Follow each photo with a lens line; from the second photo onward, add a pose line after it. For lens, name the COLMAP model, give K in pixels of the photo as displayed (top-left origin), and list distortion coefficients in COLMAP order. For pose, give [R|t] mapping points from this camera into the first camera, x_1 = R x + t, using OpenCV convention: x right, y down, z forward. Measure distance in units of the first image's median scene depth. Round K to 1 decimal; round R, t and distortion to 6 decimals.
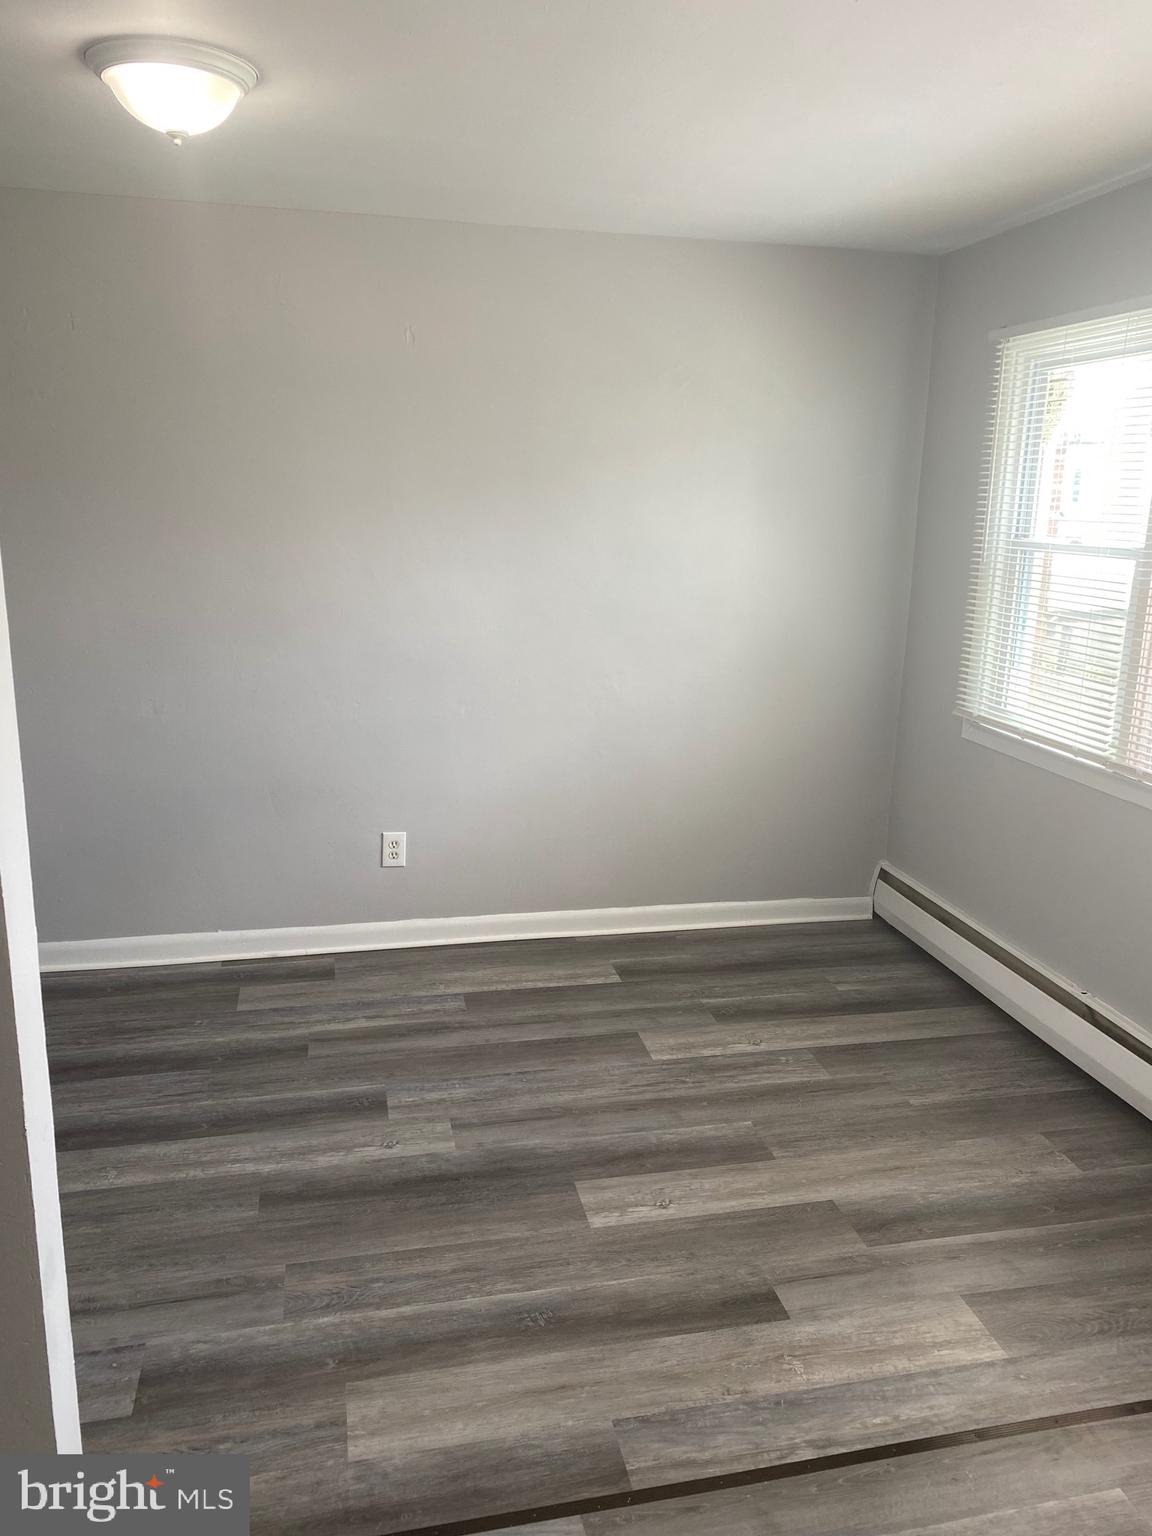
lens RADIAL K [[1170.0, 0, 592.3], [0, 1170.0, 773.0], [0, 0, 1]] dist [0.039357, -0.056069]
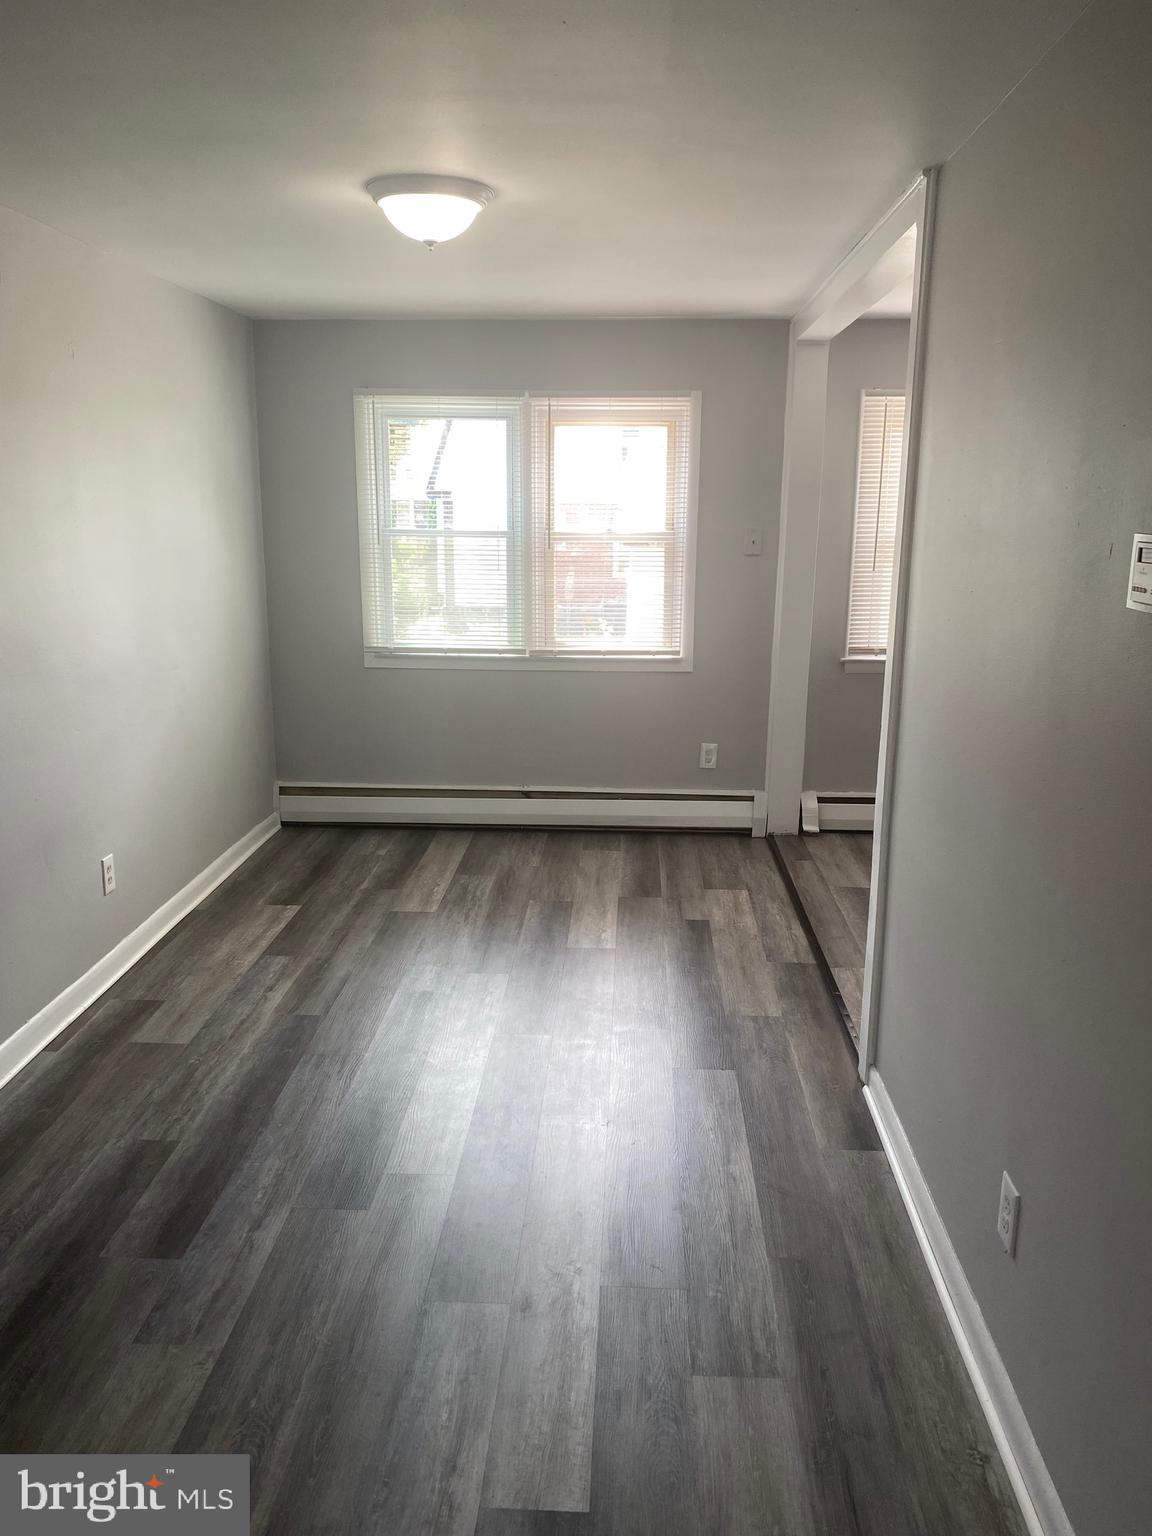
lens RADIAL K [[1170.0, 0, 592.3], [0, 1170.0, 773.0], [0, 0, 1]] dist [0.039357, -0.056069]
pose [[0.257526, -0.242273, 0.935406, -1.097781], [0.220194, 0.957301, 0.187322, -0.126554], [-0.940848, 0.157730, 0.299877, 0.356050]]
